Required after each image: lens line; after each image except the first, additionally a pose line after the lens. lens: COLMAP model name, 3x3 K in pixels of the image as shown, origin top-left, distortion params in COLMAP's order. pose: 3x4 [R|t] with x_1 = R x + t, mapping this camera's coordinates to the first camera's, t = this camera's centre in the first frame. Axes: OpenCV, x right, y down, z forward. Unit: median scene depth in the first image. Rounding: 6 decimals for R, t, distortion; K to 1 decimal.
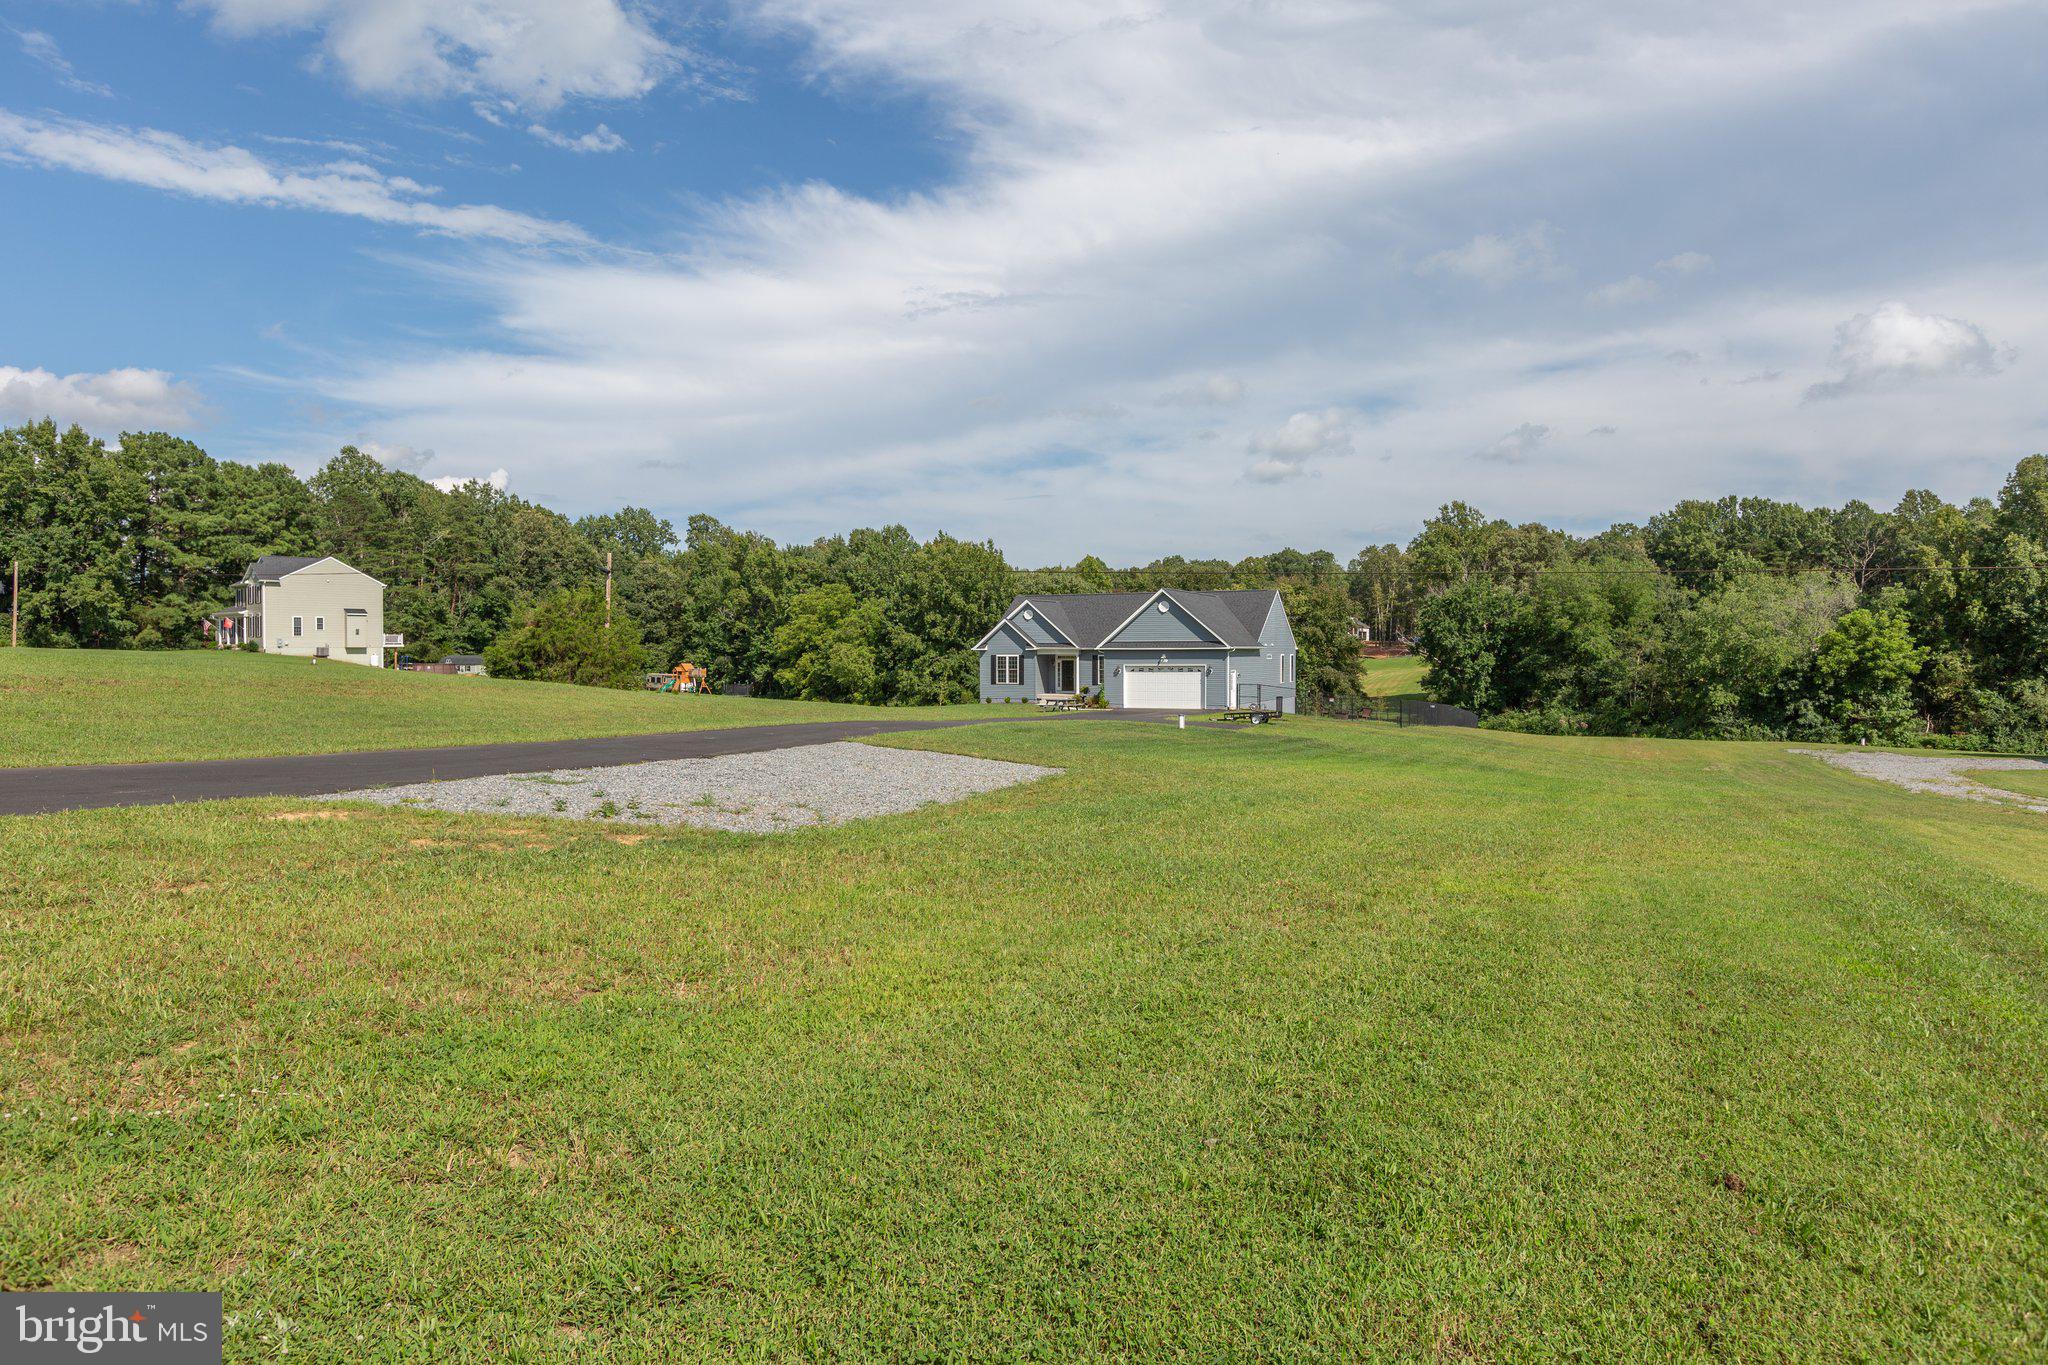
lens RADIAL K [[1326.8, 0, 1018.9], [0, 1326.8, 691.2], [0, 0, 1]] dist [0.006414, 0.006690]
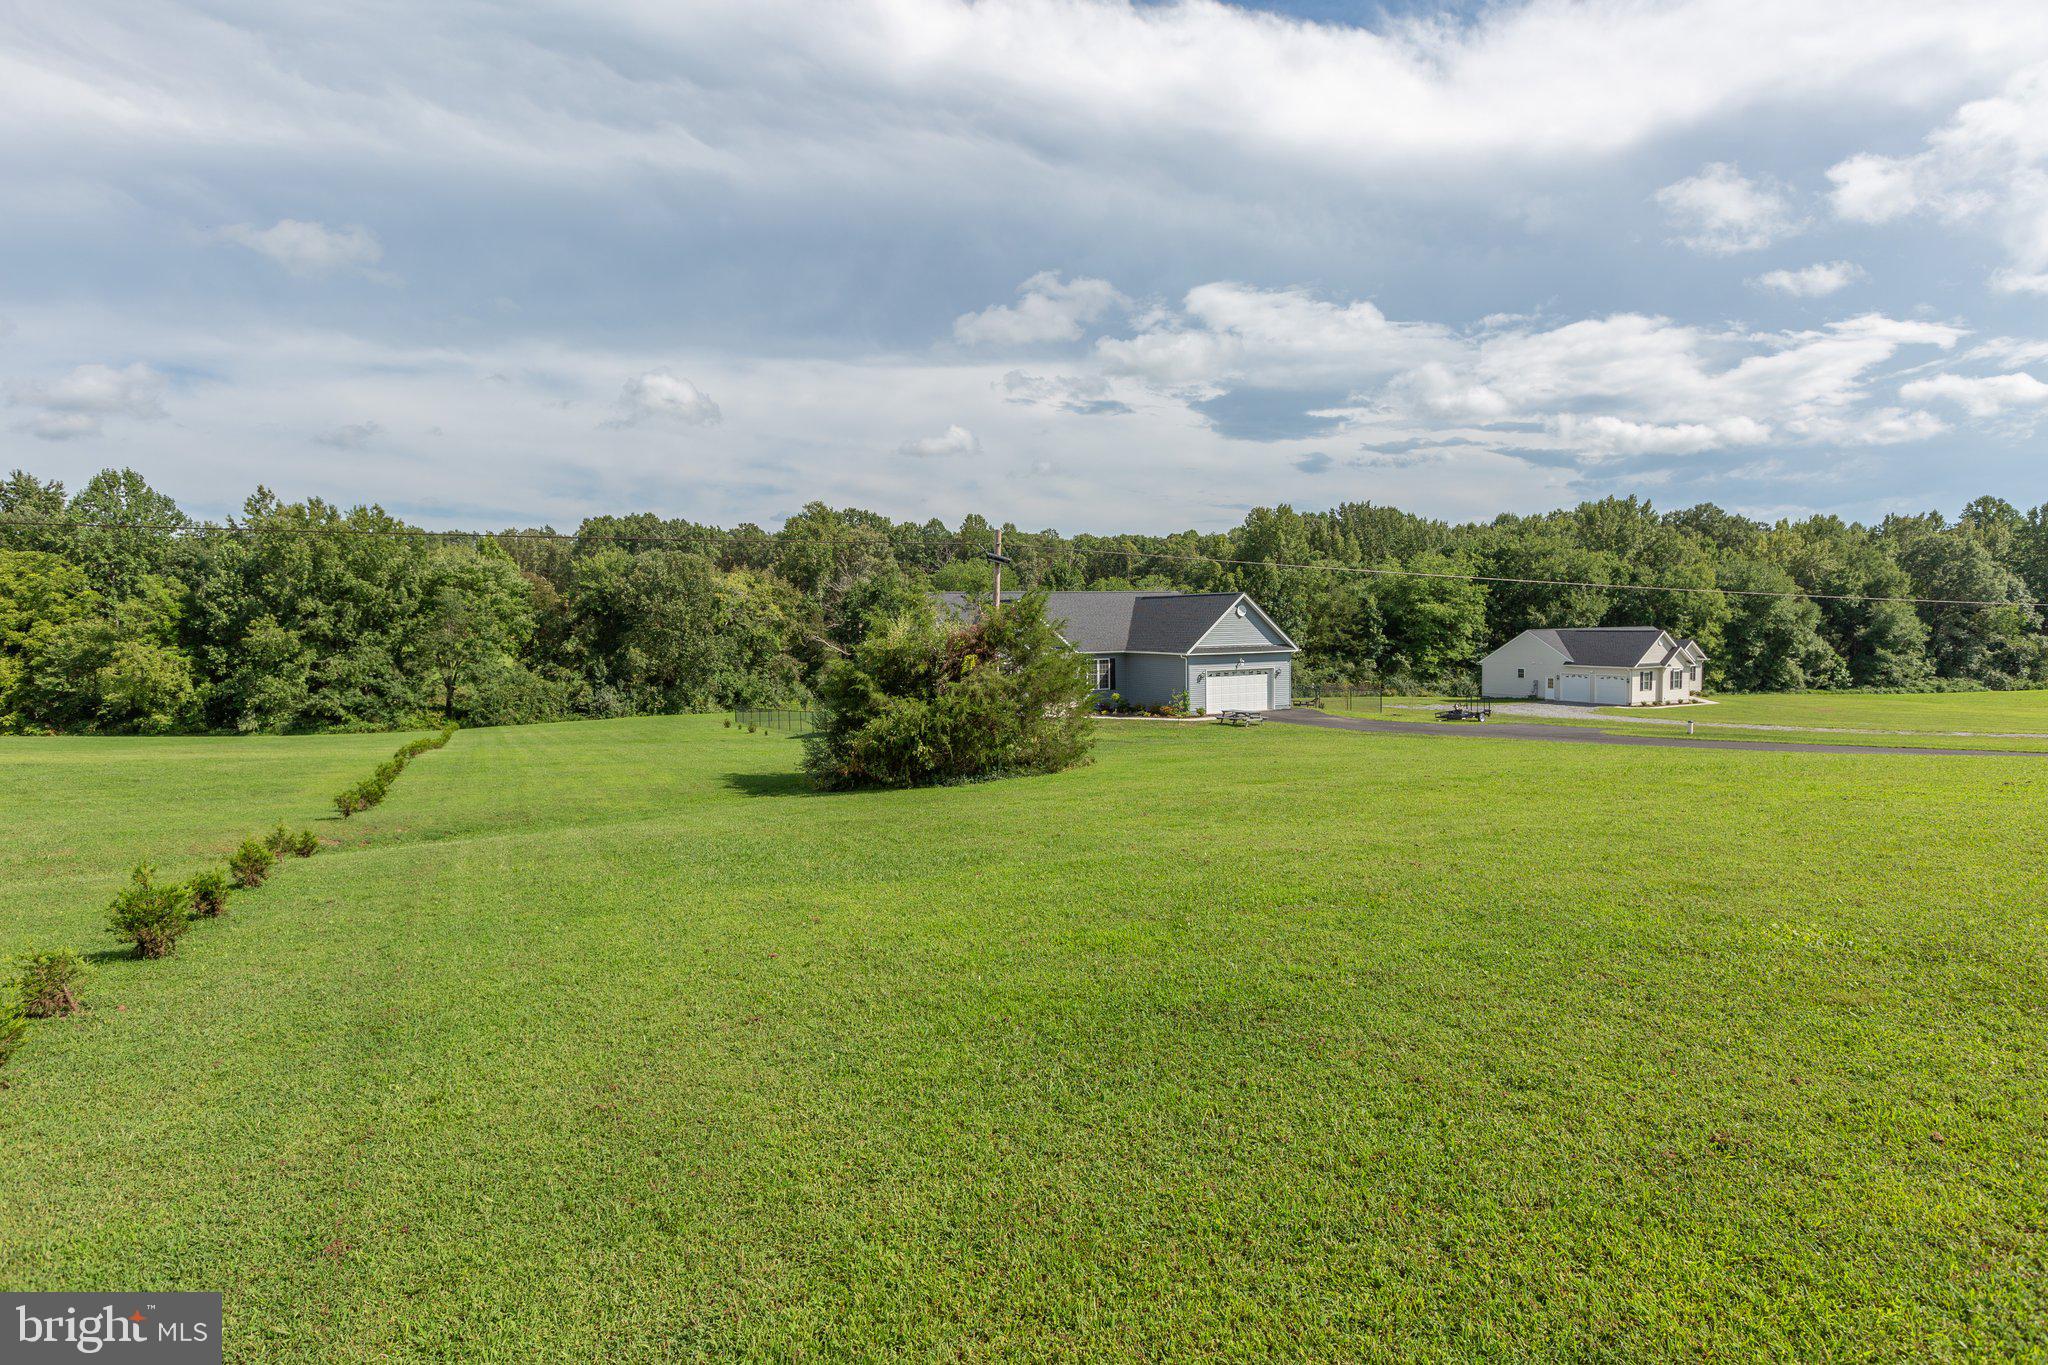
lens RADIAL K [[1099.3, 0, 1048.0], [0, 1099.3, 624.1], [0, 0, 1]] dist [-0.004499, -0.001335]
pose [[0.586012, -0.013097, 0.810197, -0.319063], [0.034891, 0.999350, -0.009082, -0.025181], [-0.809551, 0.033591, 0.586087, 0.311593]]
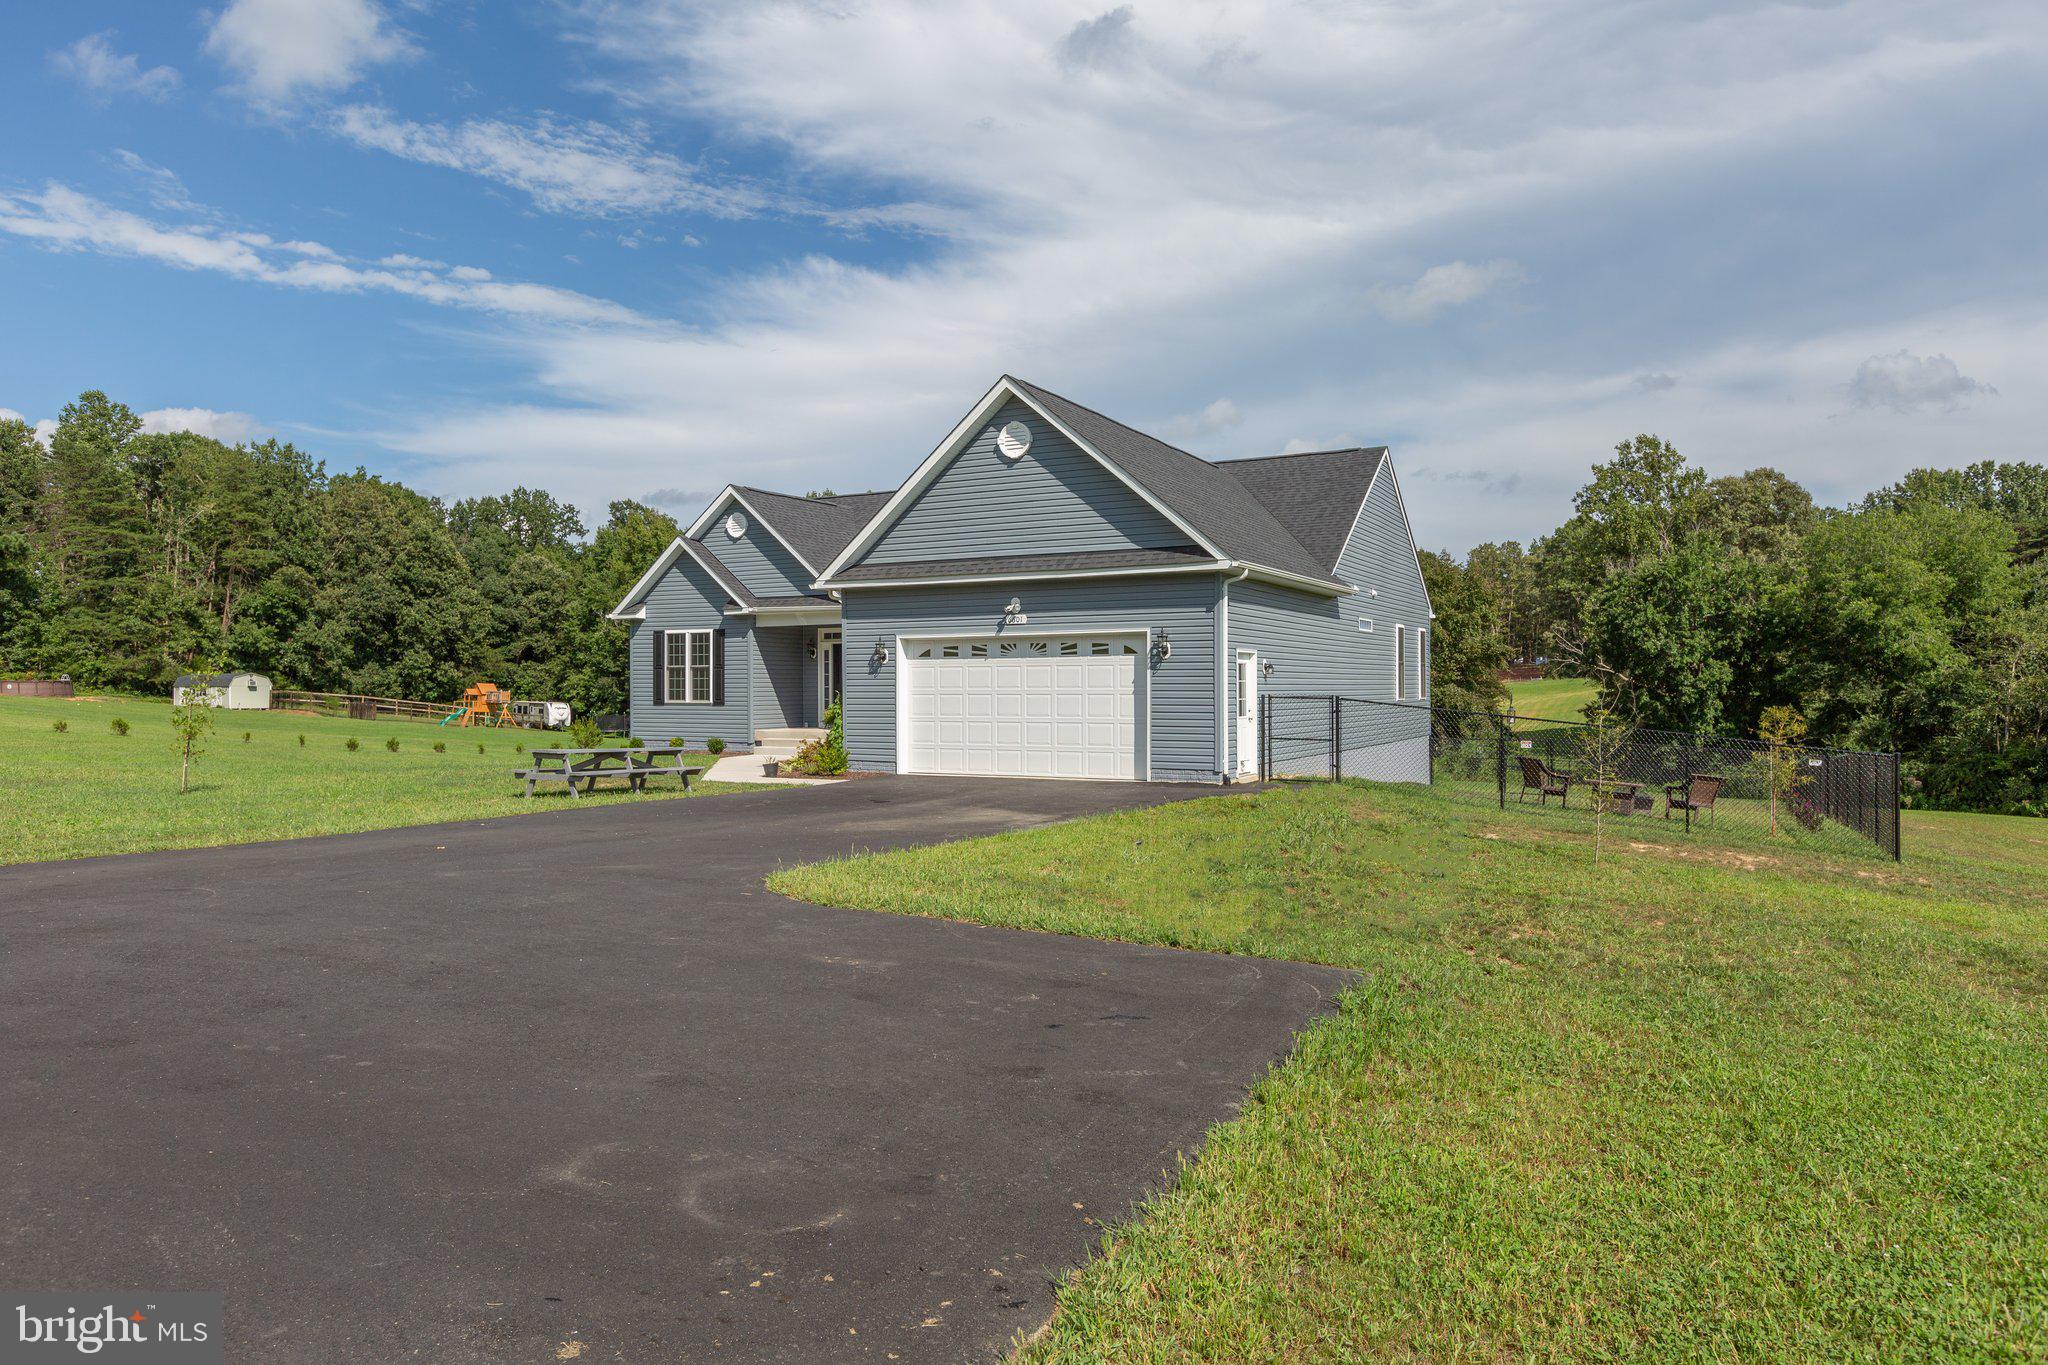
lens RADIAL K [[1326.8, 0, 1032.9], [0, 1326.8, 690.1], [0, 0, 1]] dist [0.006414, 0.006690]
pose [[0.998677, -0.001585, -0.051388, 0.063472], [0.000220, 0.999647, -0.026568, 0.000647], [0.051412, 0.026521, 0.998325, 0.344574]]
